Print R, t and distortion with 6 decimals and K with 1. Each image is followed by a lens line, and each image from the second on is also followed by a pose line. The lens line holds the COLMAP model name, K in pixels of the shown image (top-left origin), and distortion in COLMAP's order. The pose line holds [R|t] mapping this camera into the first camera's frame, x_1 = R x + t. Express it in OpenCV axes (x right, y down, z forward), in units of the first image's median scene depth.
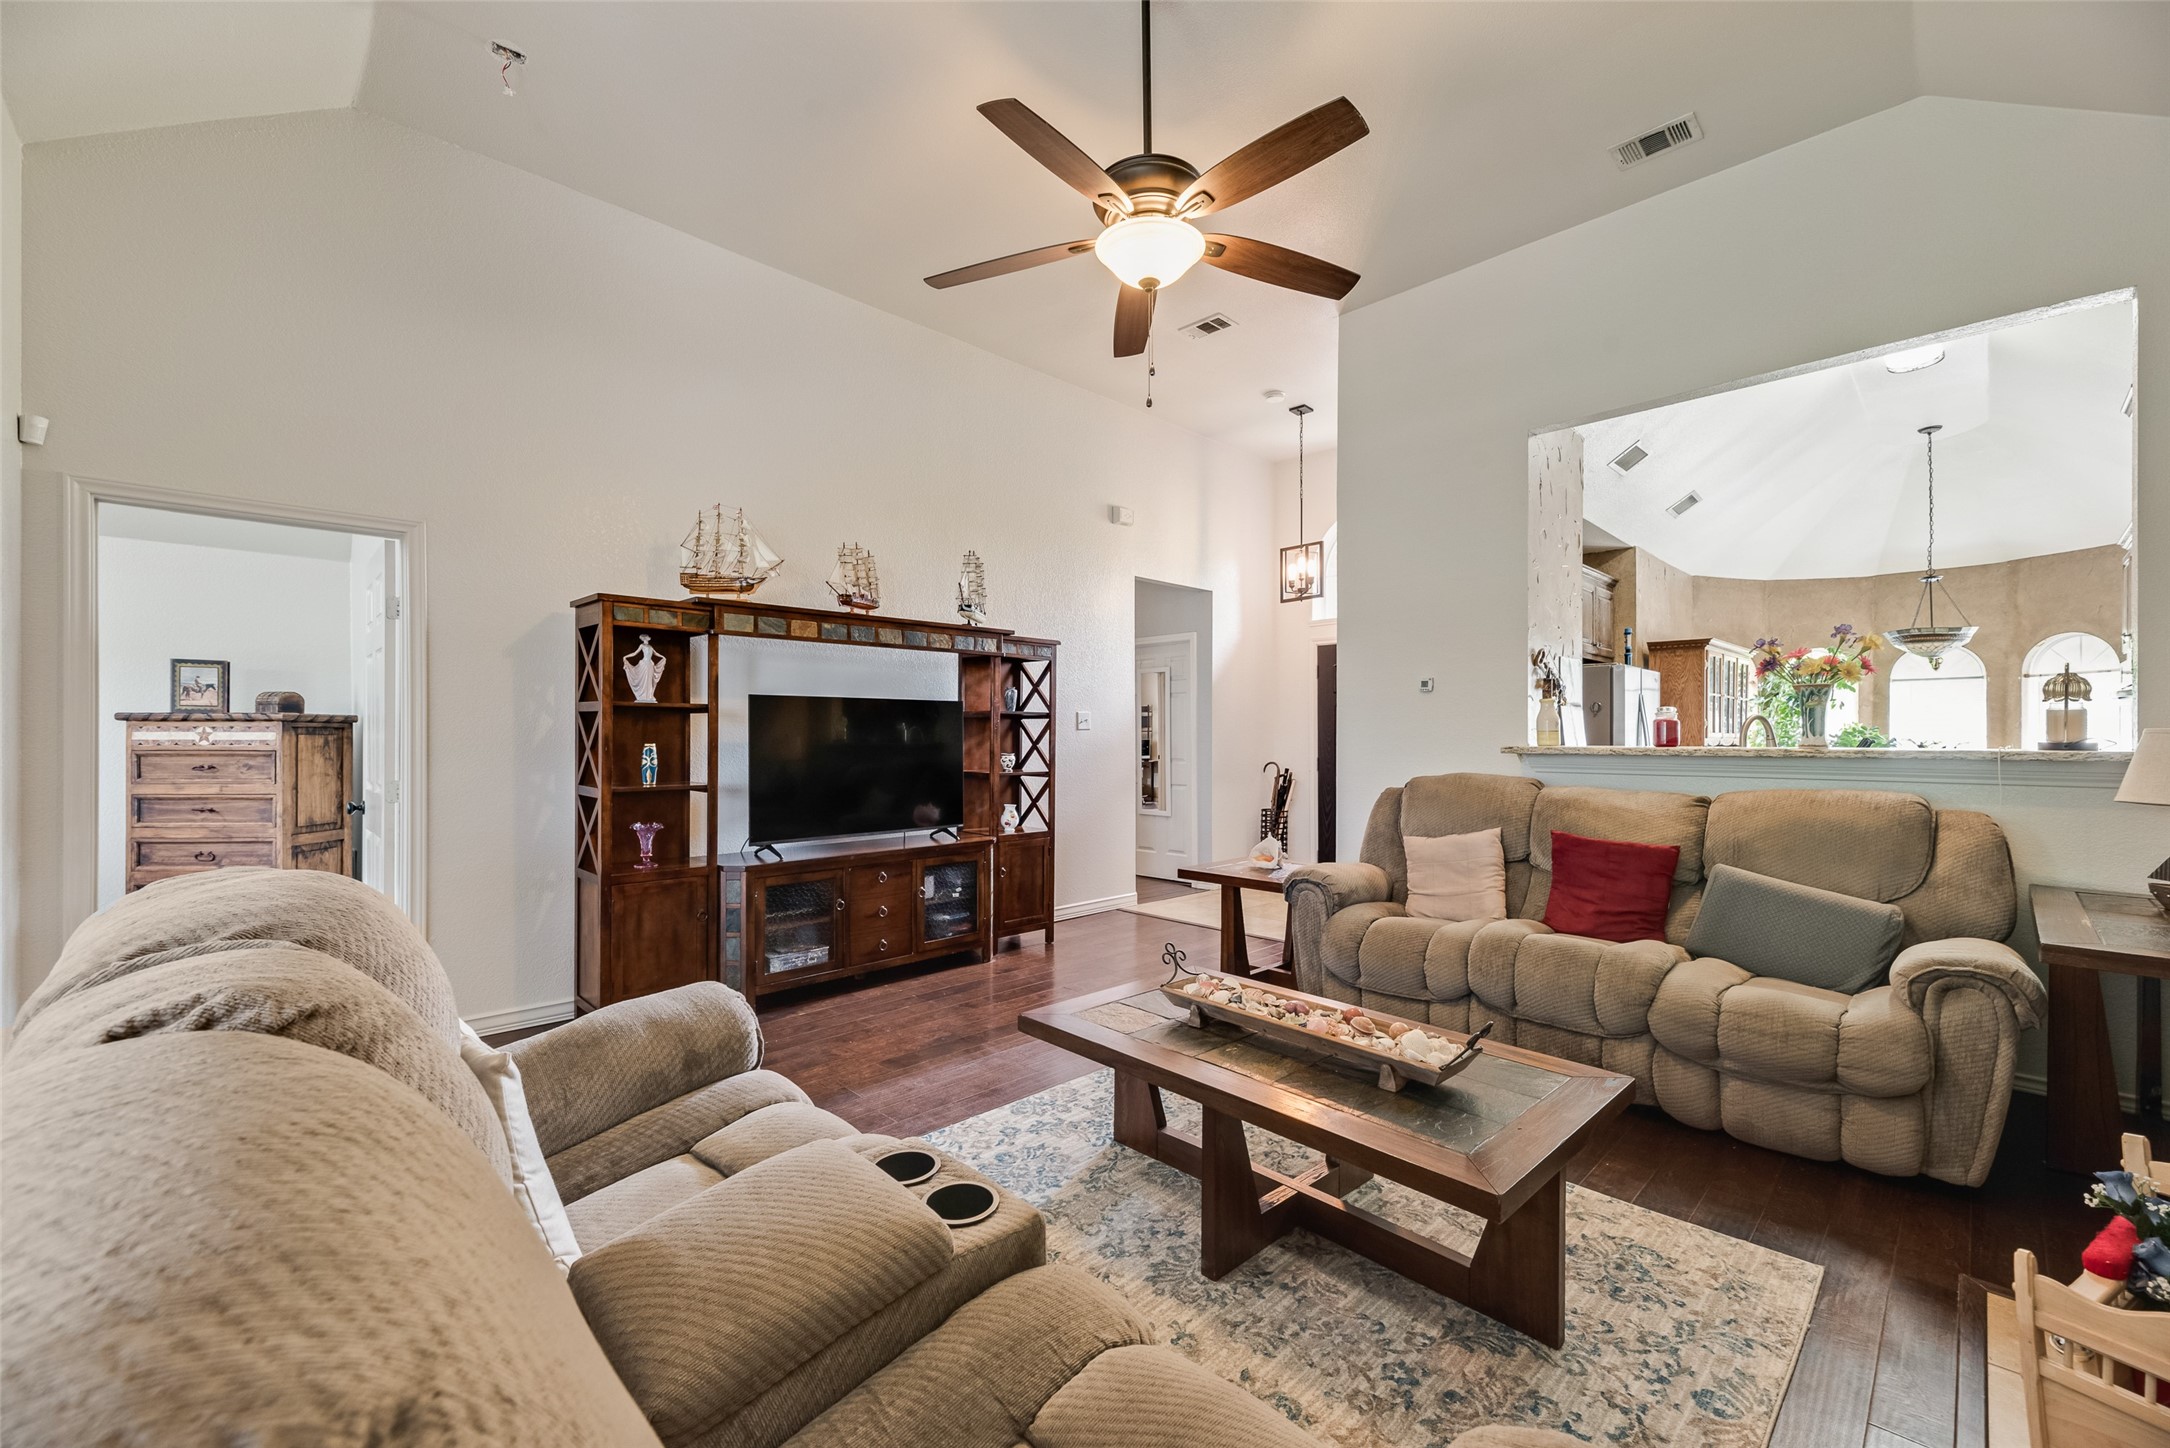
lens RADIAL K [[879.2, 0, 1081.5], [0, 879.2, 733.7], [0, 0, 1]] dist [0.002271, -0.000623]
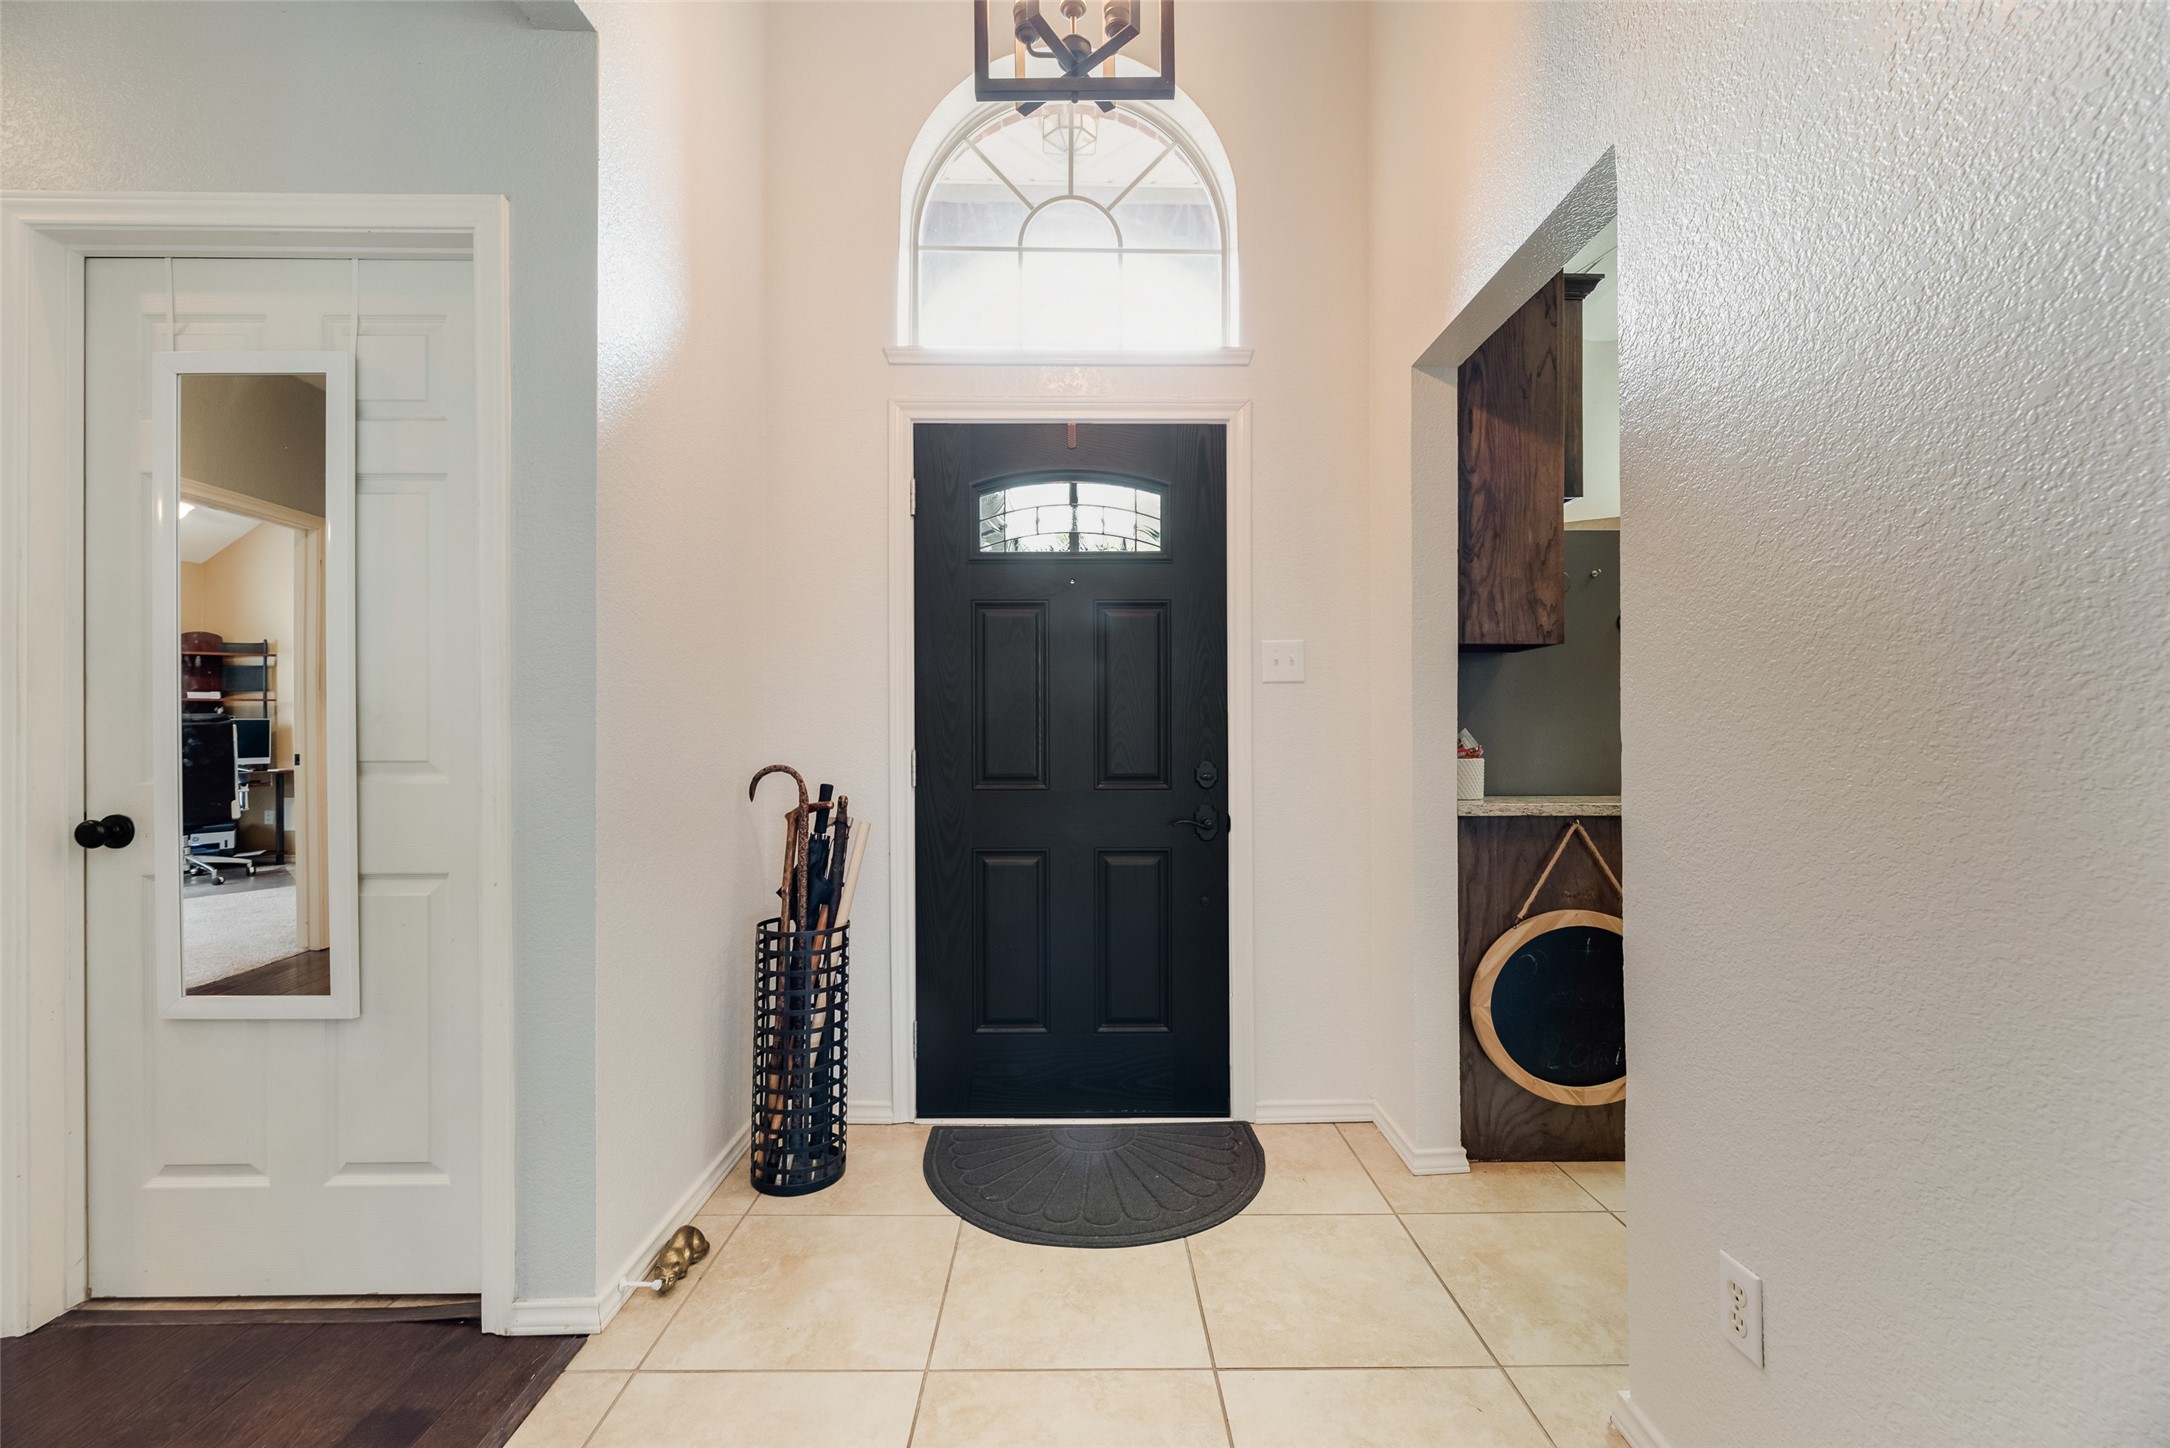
lens RADIAL K [[879.2, 0, 1083.9], [0, 879.2, 733.3], [0, 0, 1]] dist [0.002271, -0.000623]
pose [[0.685907, -0.000549, 0.727689, 0.065445], [0.001230, 0.999999, -0.000405, 0.021007], [-0.727688, 0.001173, 0.685908, 0.712387]]
